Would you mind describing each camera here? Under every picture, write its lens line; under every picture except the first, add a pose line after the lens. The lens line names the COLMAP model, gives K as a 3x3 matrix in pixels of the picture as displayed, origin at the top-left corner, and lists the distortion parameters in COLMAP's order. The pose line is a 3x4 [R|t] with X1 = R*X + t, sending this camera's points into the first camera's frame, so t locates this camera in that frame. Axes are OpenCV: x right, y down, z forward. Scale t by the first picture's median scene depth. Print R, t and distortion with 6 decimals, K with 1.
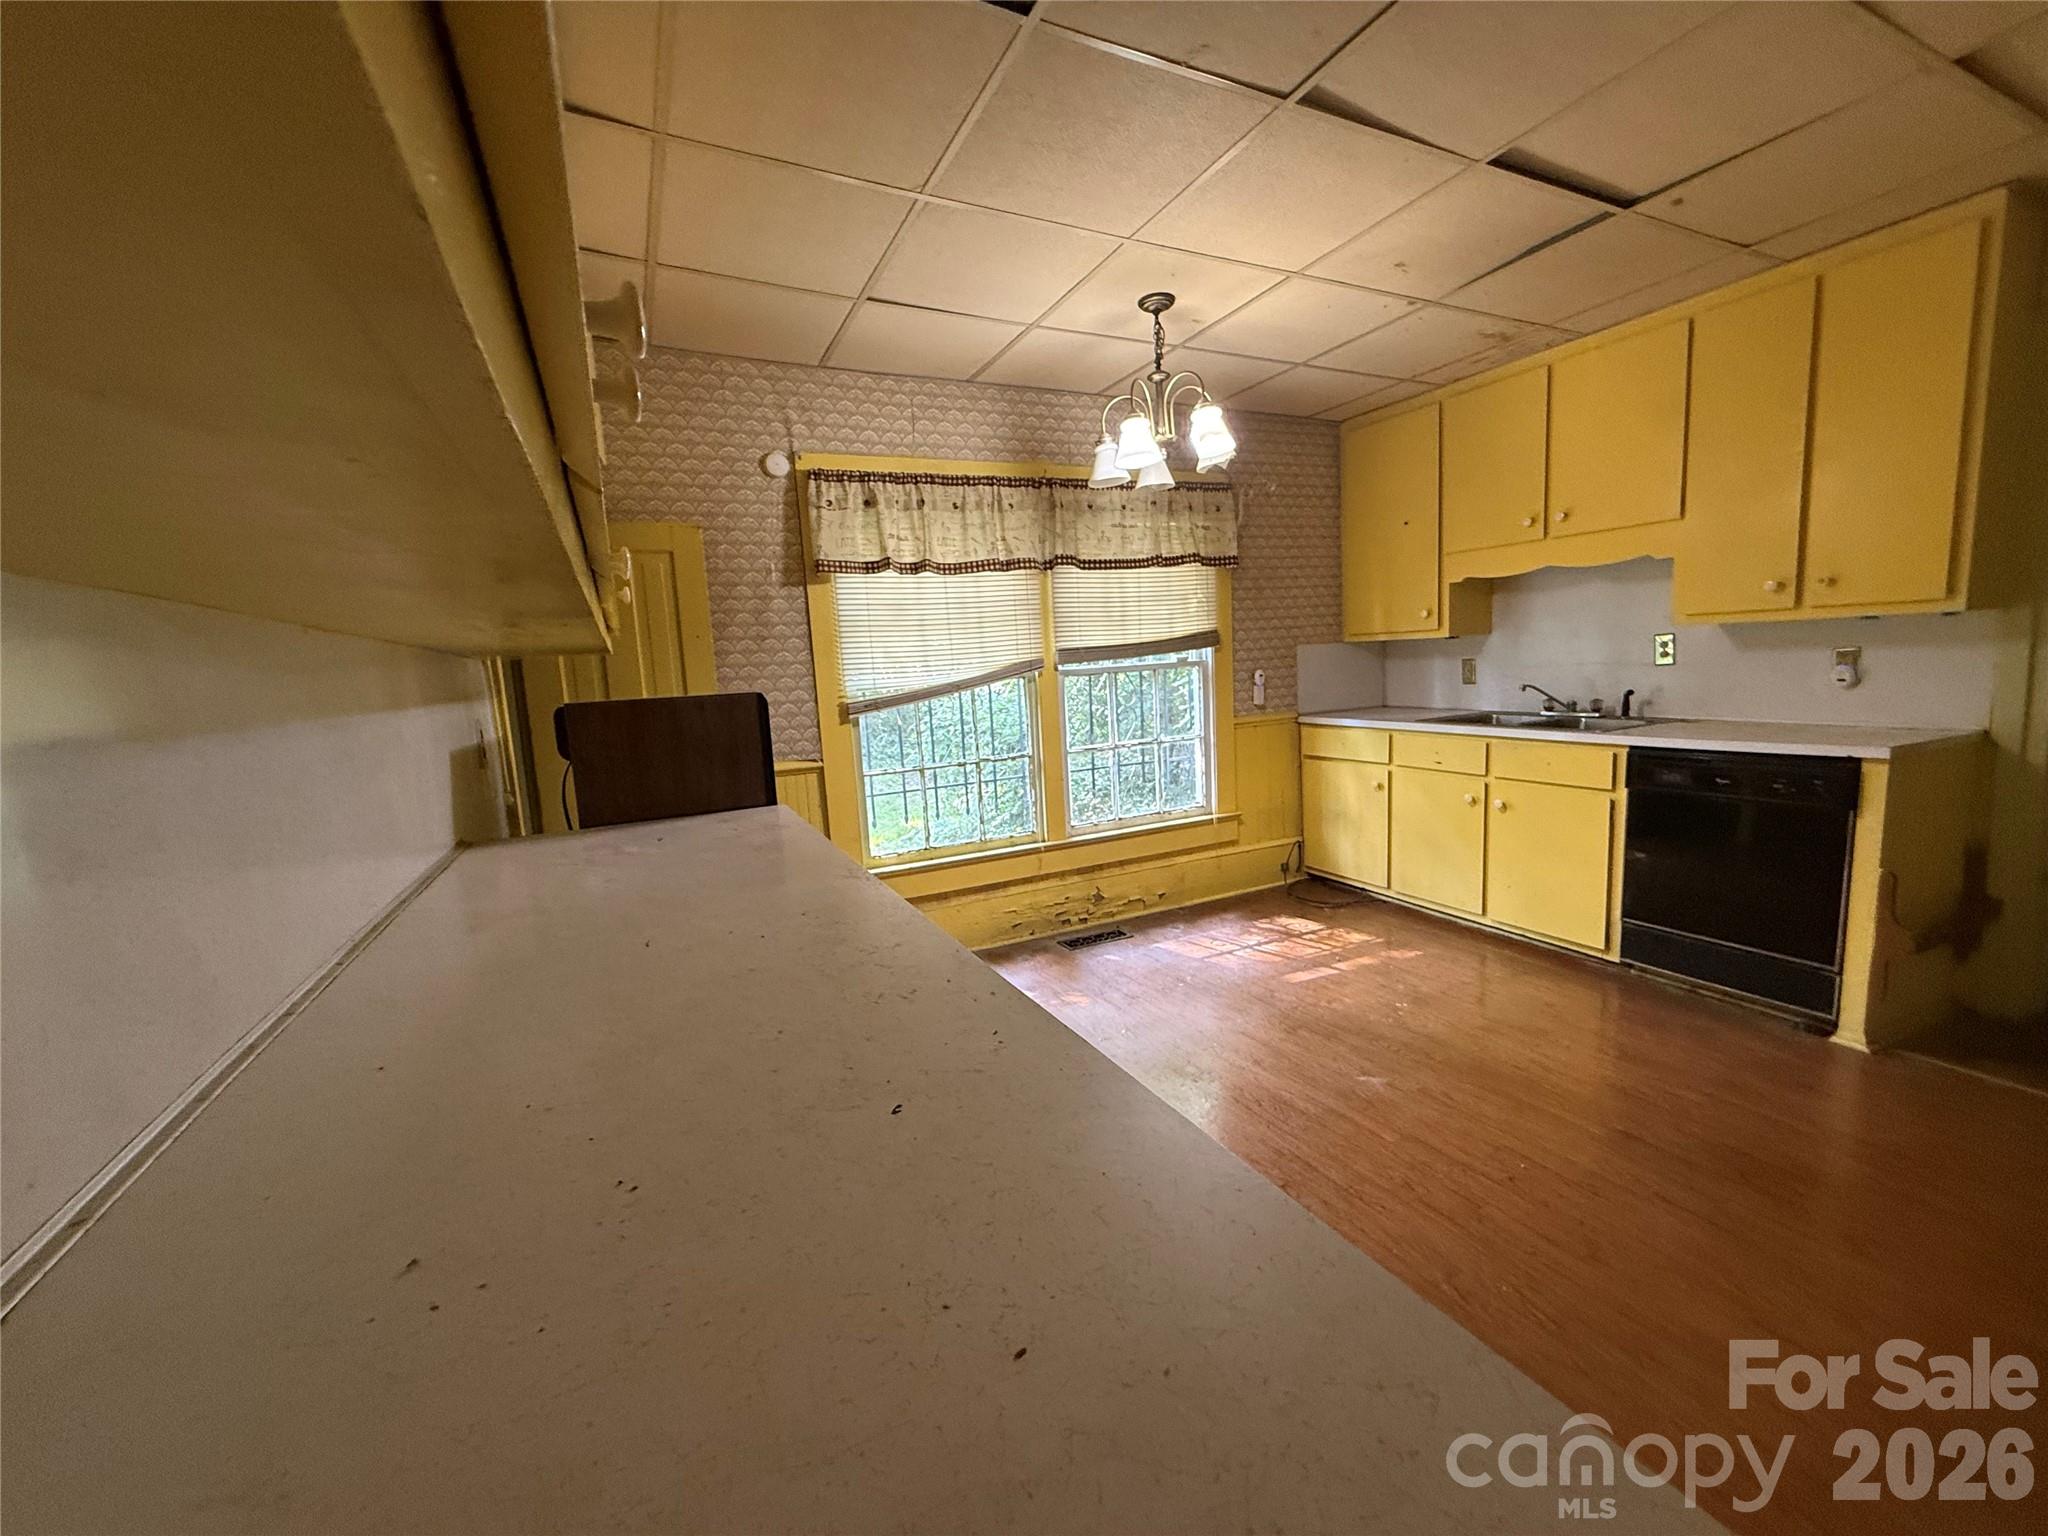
lens RADIAL K [[818.1, 0, 1024.0], [0, 818.1, 768.0], [0, 0, 1]] dist [-0.000239, 0.000292]
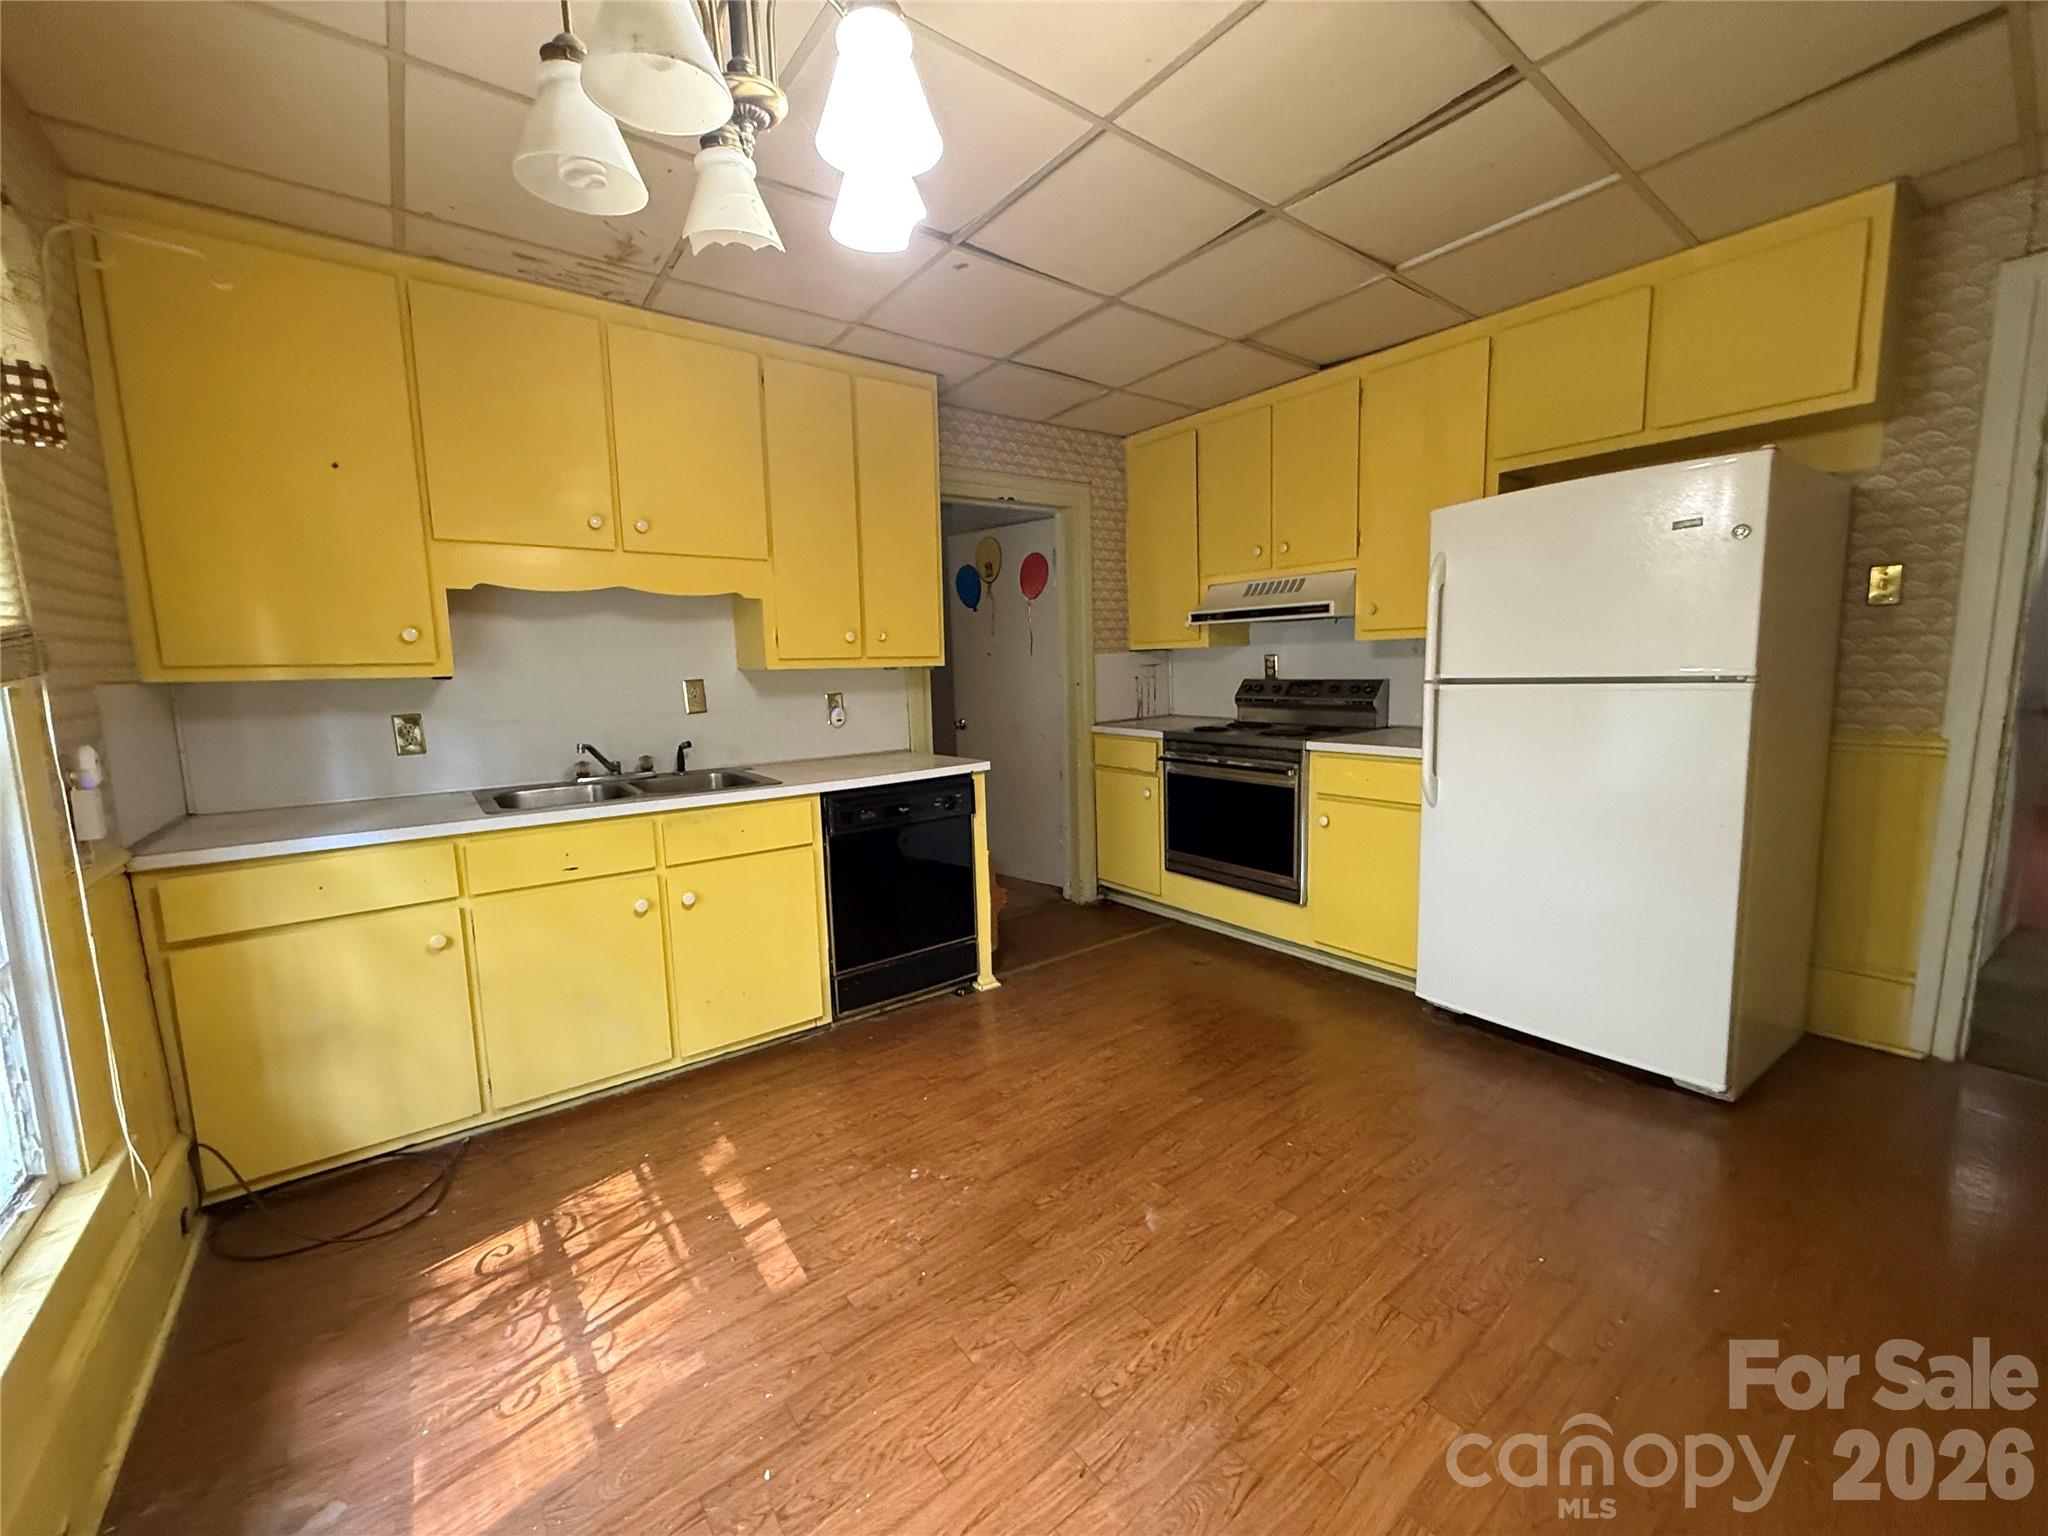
lens RADIAL K [[818.1, 0, 1024.0], [0, 818.1, 768.0], [0, 0, 1]] dist [-0.000239, 0.000292]
pose [[-0.200369, -0.065342, 0.977539, -0.198195], [0.163189, 0.981609, 0.099063, -0.096530], [-0.966034, 0.179373, -0.186021, 0.823758]]
